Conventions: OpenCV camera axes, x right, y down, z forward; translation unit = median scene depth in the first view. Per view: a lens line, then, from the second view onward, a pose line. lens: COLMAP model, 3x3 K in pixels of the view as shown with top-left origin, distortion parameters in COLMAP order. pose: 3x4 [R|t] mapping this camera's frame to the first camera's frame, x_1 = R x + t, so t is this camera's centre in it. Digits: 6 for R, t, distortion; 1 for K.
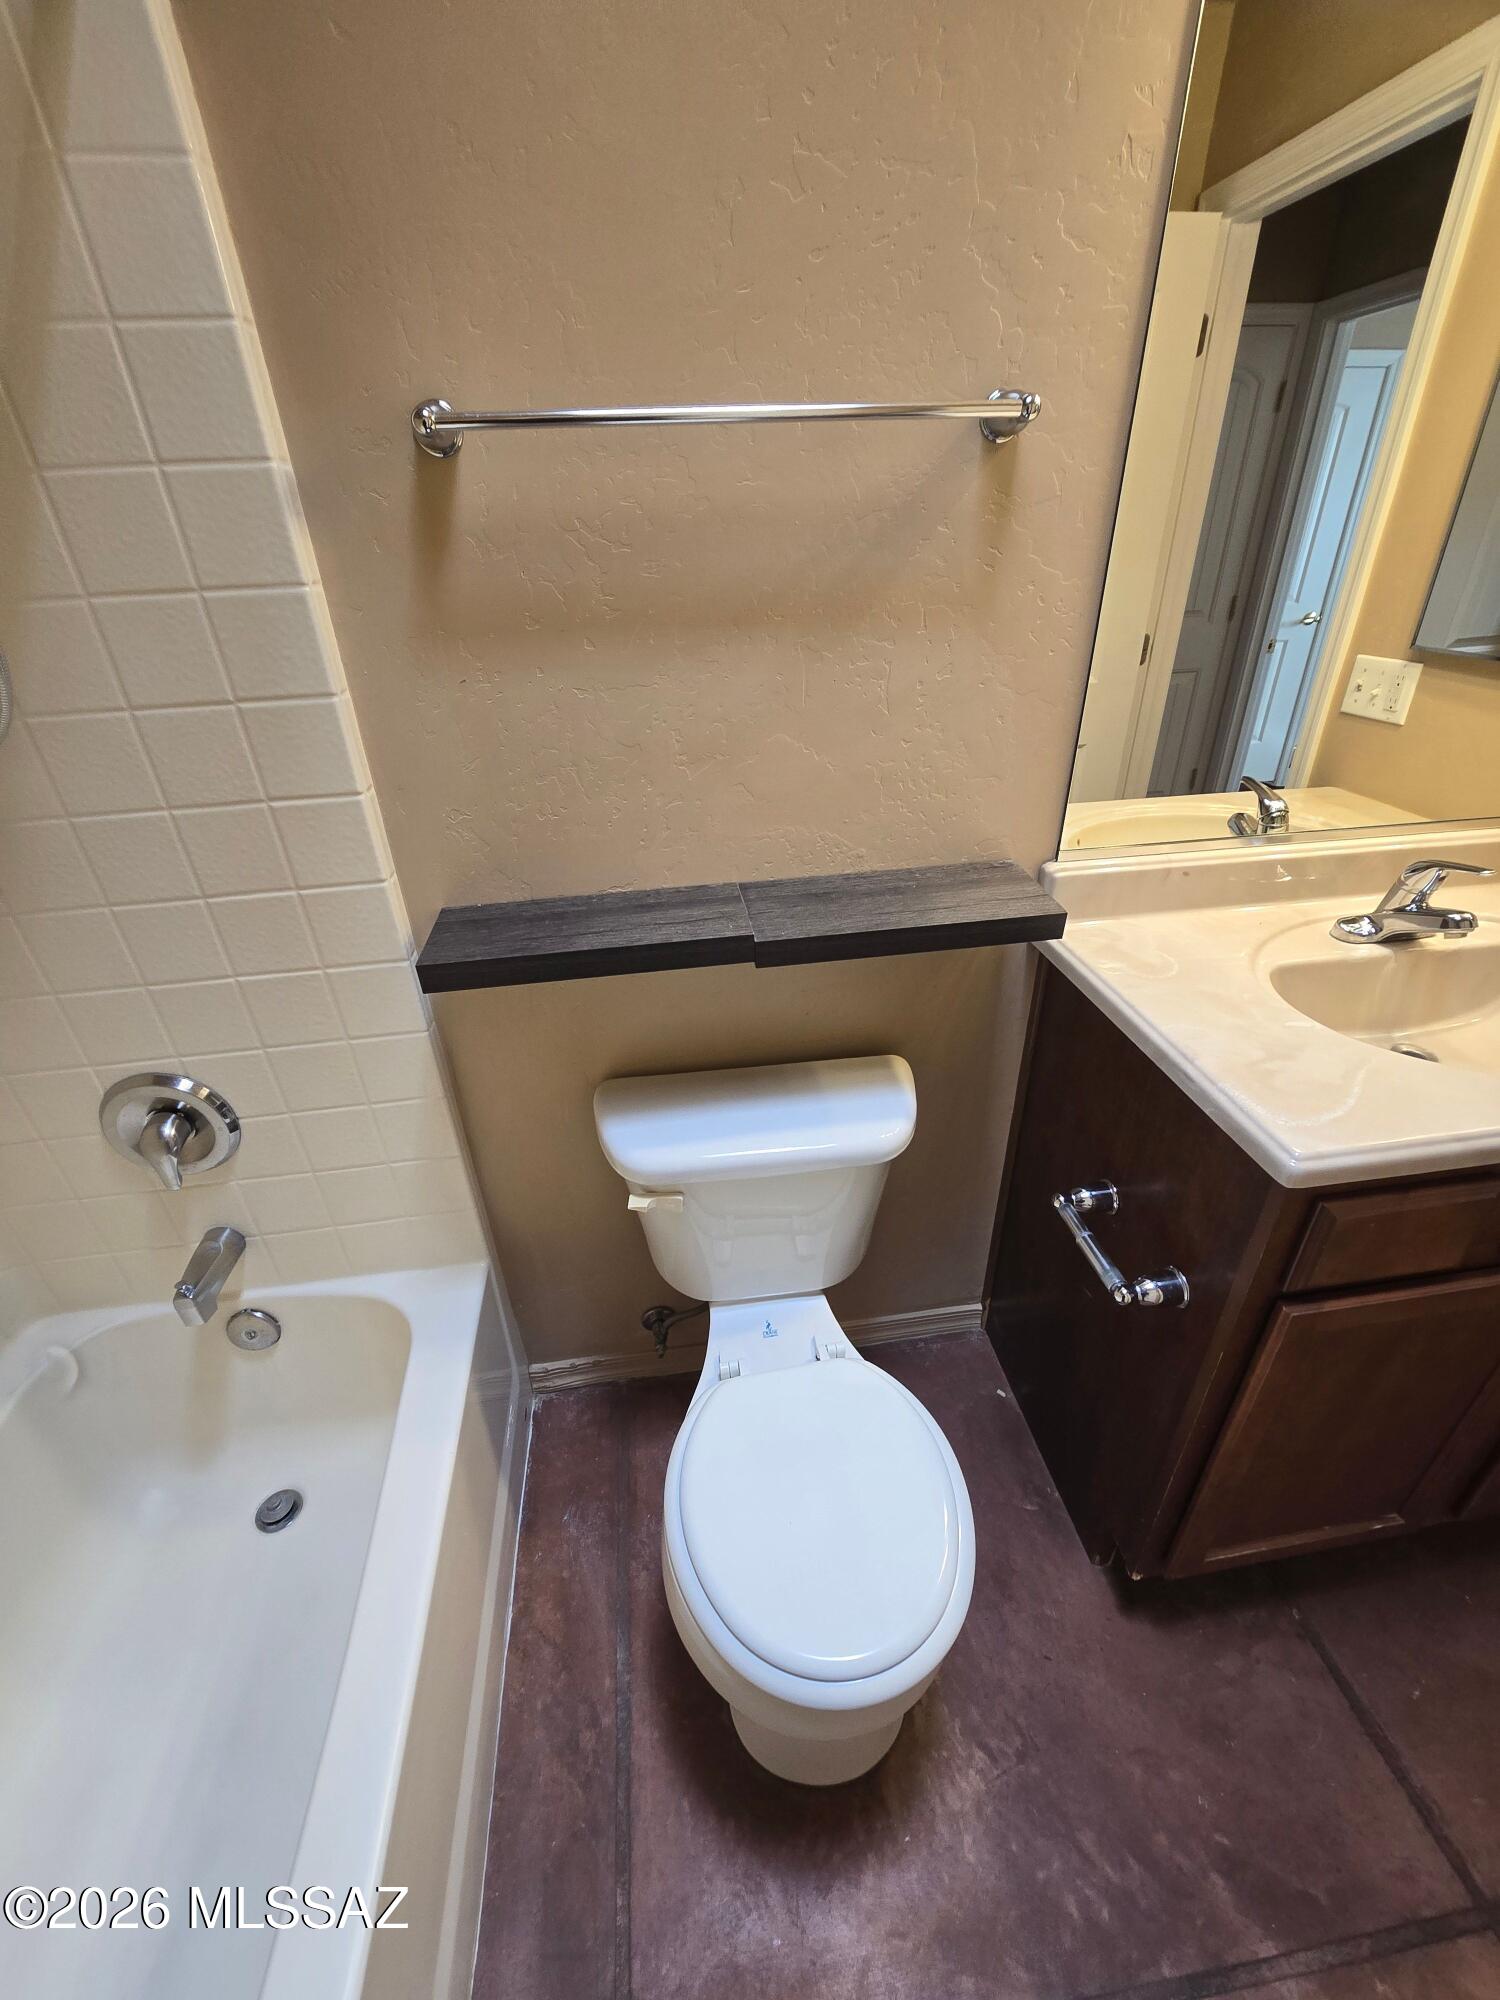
lens RADIAL K [[819.6, 0, 741.5], [0, 819.6, 1005.6], [0, 0, 1]] dist [-0.003074, 0.001633]
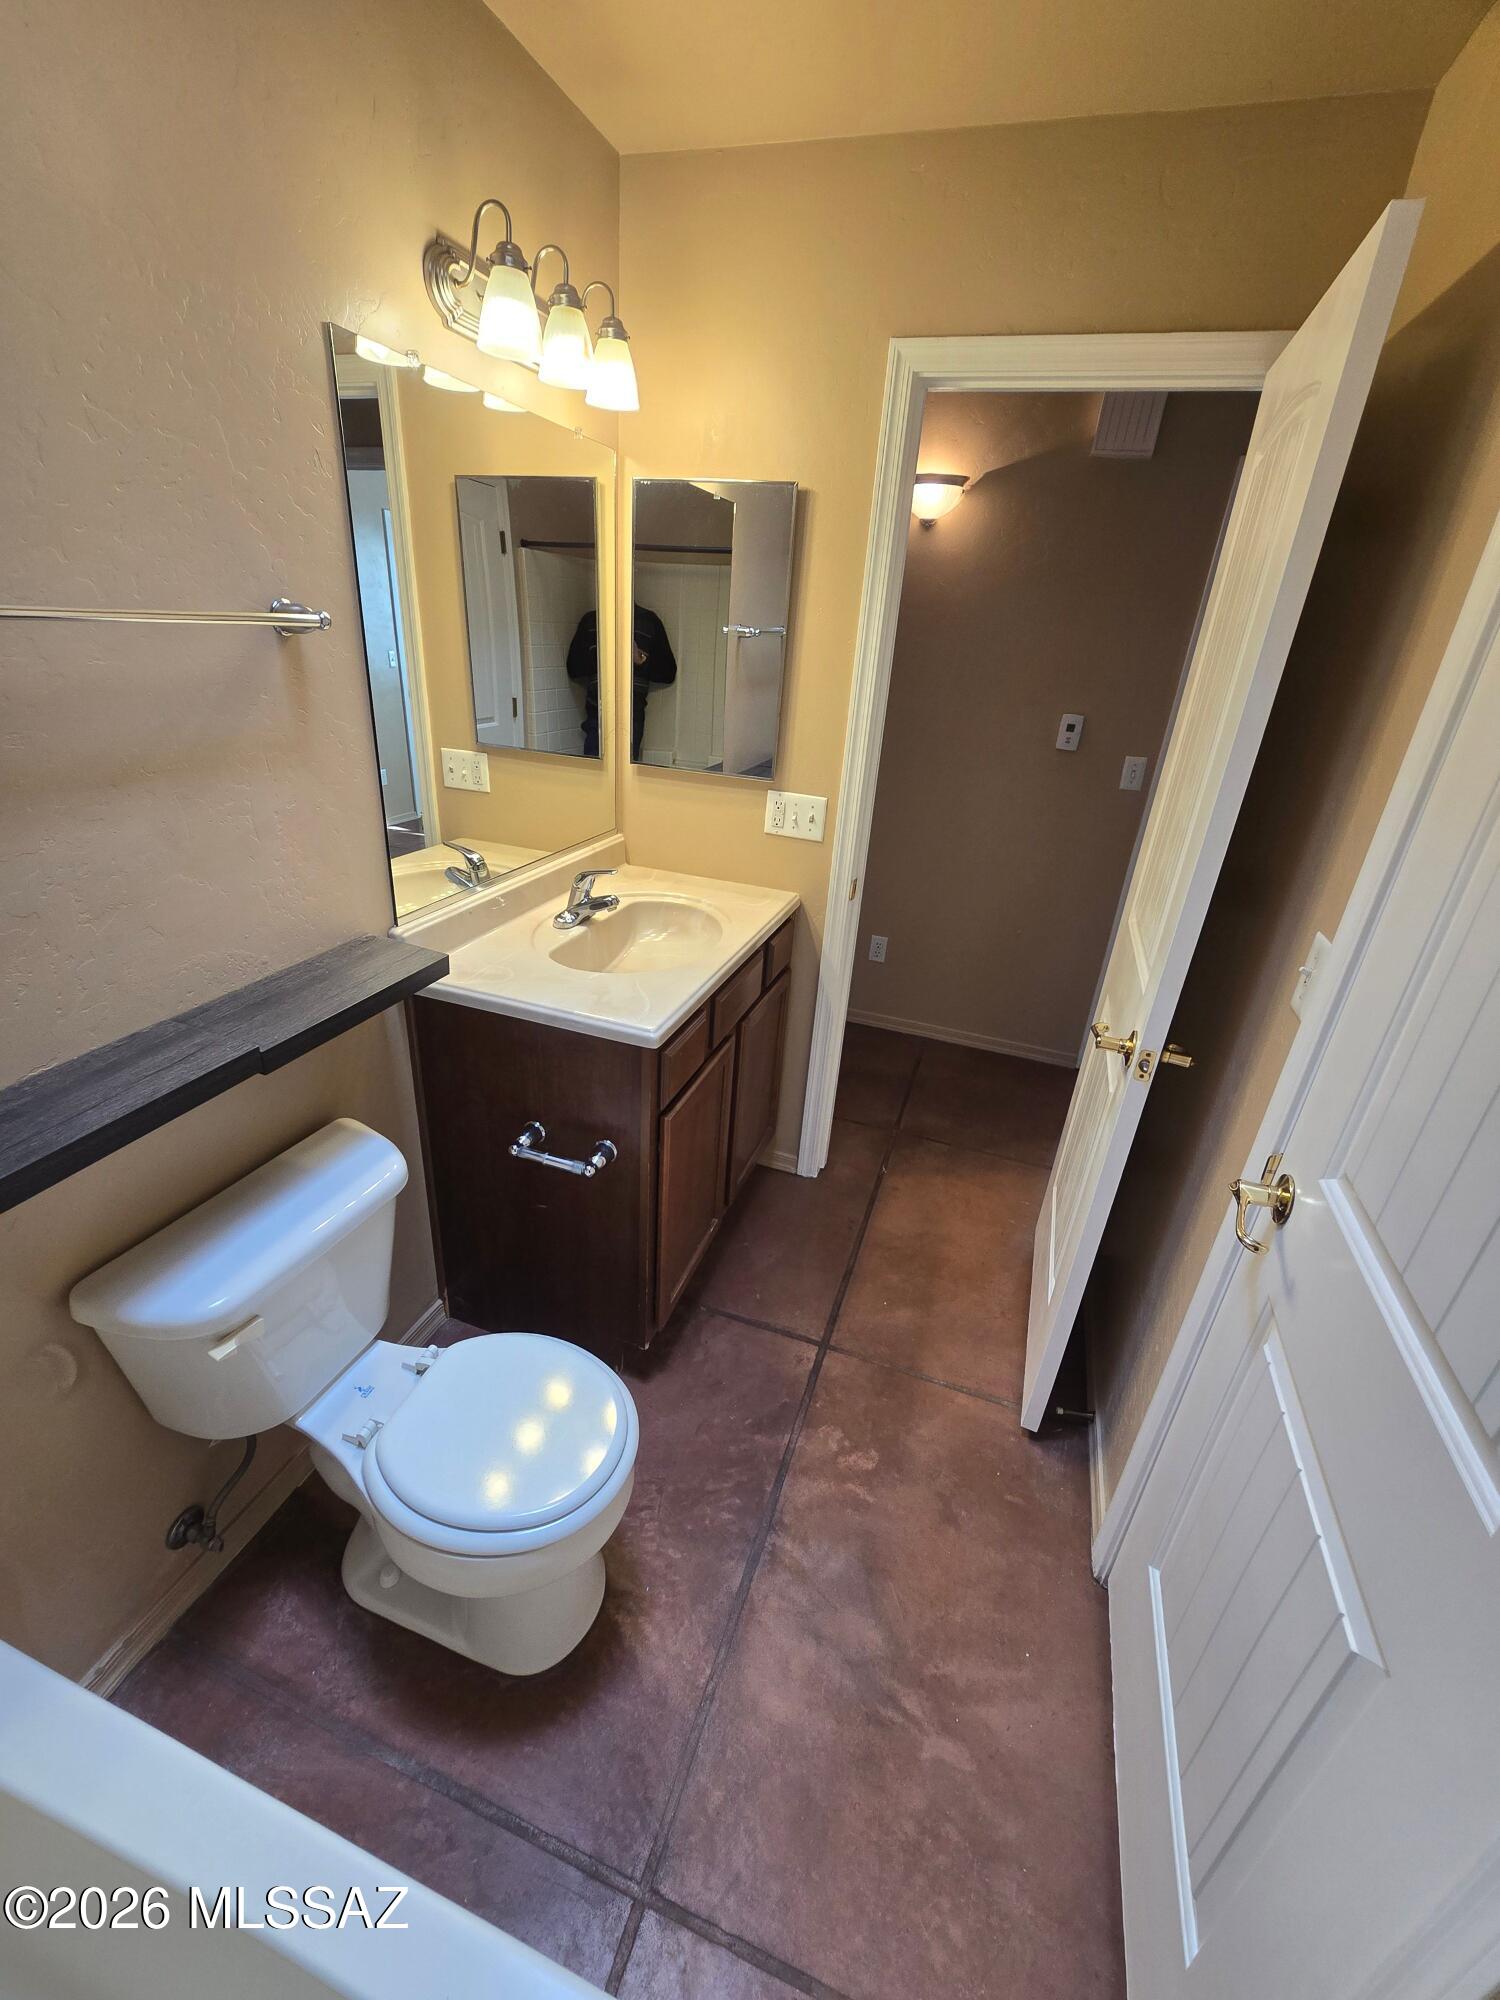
lens RADIAL K [[819.6, 0, 745.9], [0, 819.6, 1001.8], [0, 0, 1]] dist [-0.003074, 0.001633]
pose [[0.449956, -0.318479, 0.834333, -0.529092], [0.376030, 0.914959, 0.146463, -0.049742], [-0.810026, 0.247832, 0.531449, -0.129194]]
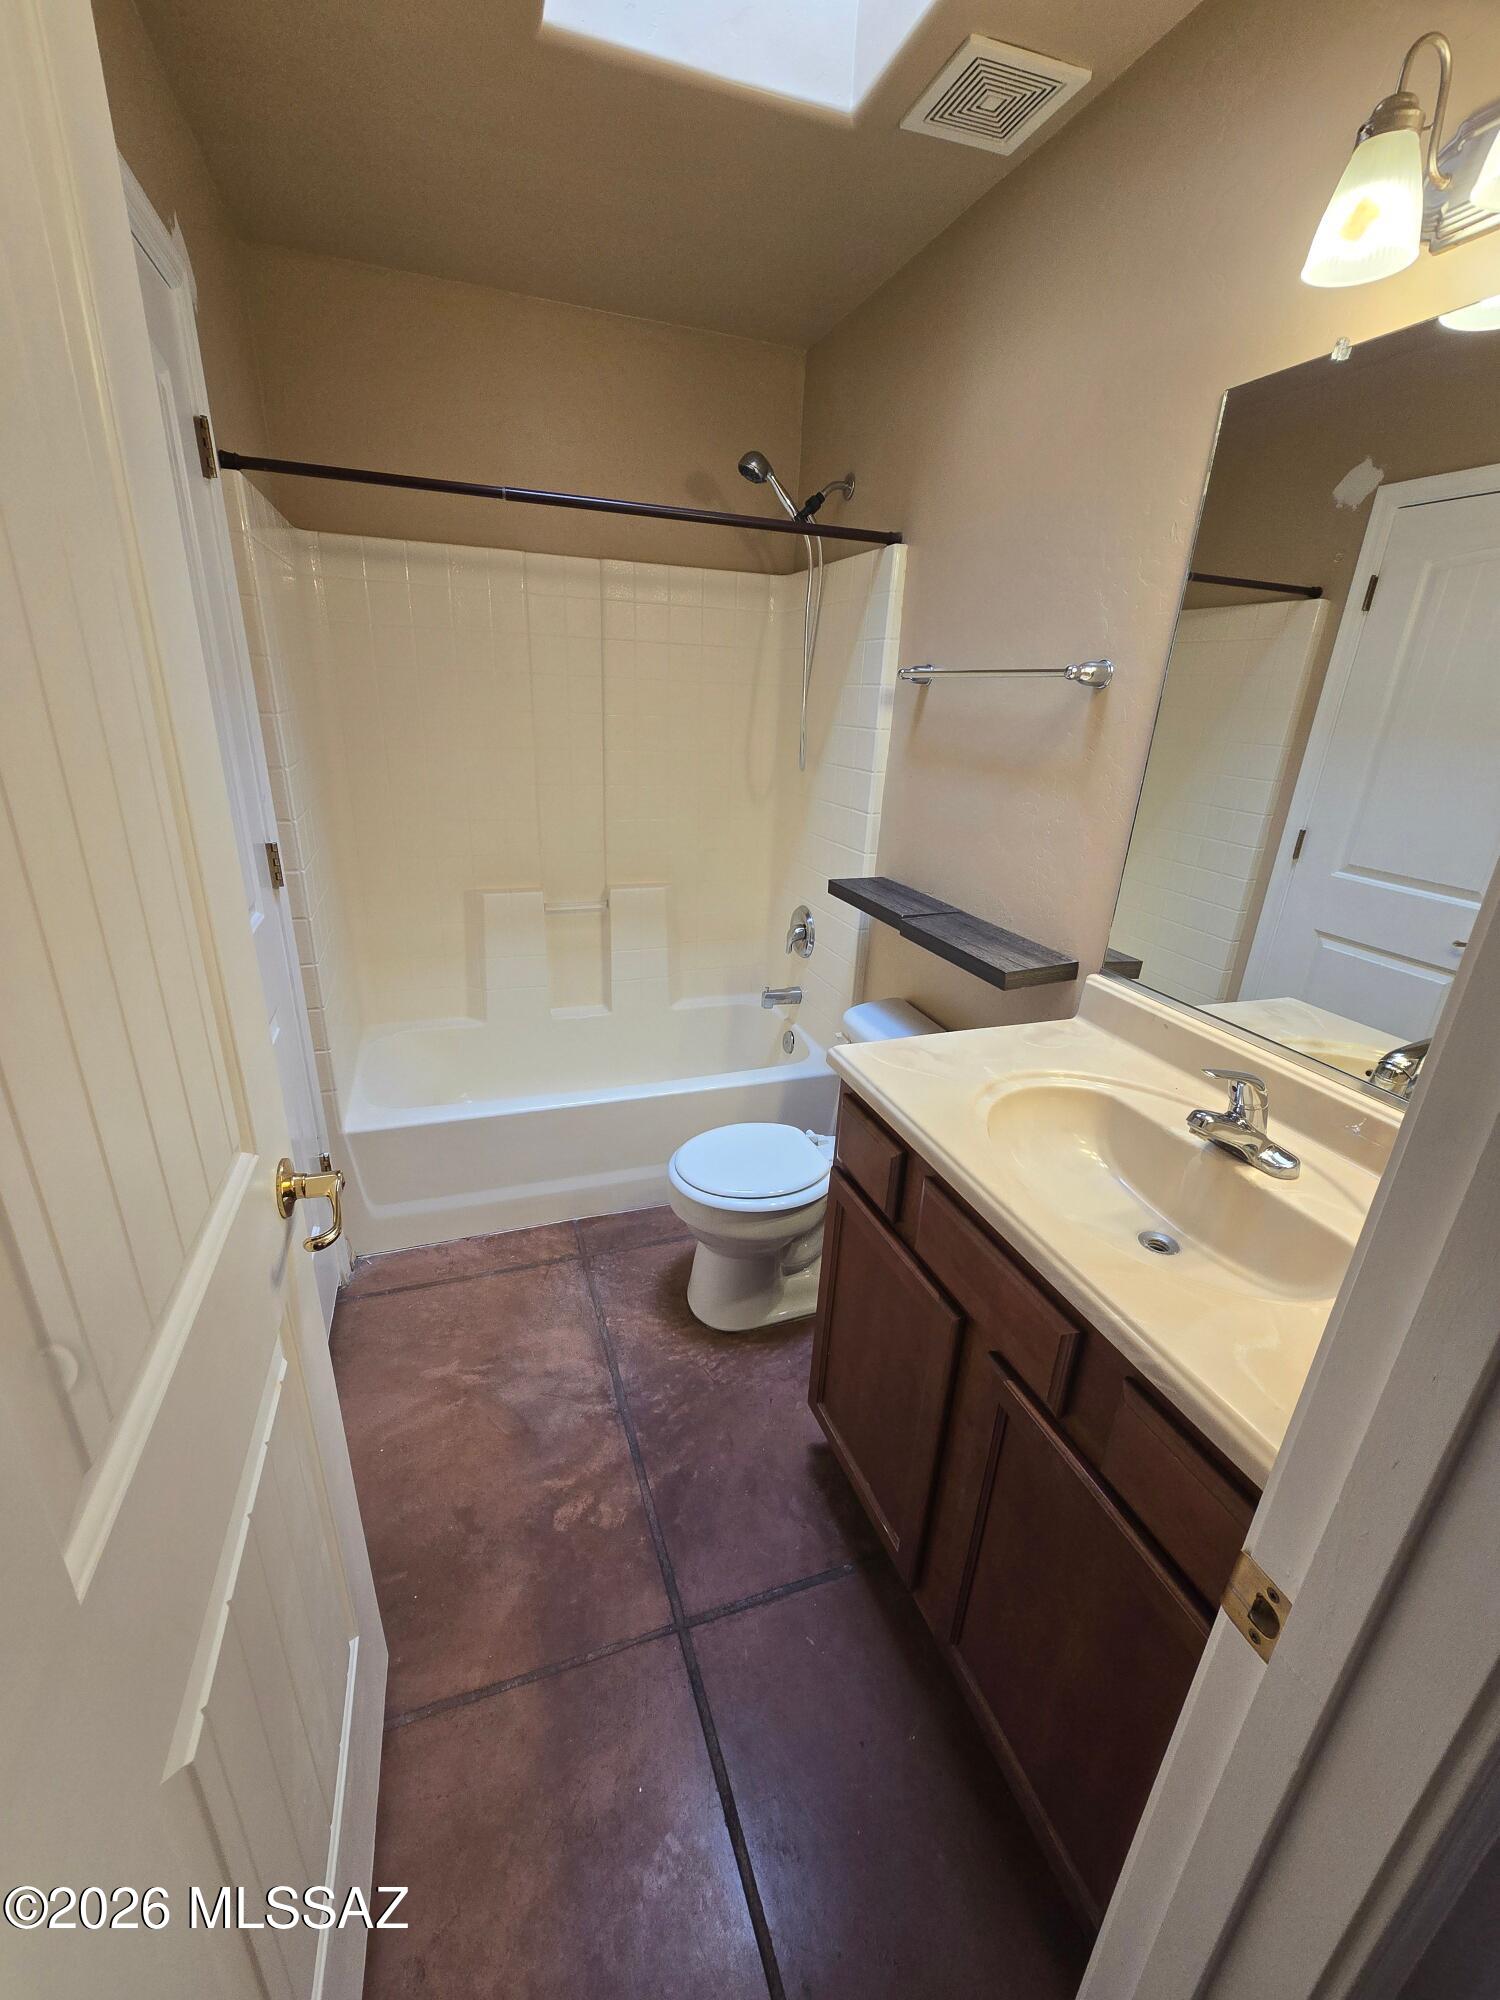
lens RADIAL K [[819.6, 0, 751.7], [0, 819.6, 1005.5], [0, 0, 1]] dist [-0.003074, 0.001633]
pose [[0.208936, 0.387114, -0.898047, 1.543858], [-0.534074, 0.814443, 0.226820, -0.144038], [0.819214, 0.432232, 0.376914, 0.074908]]
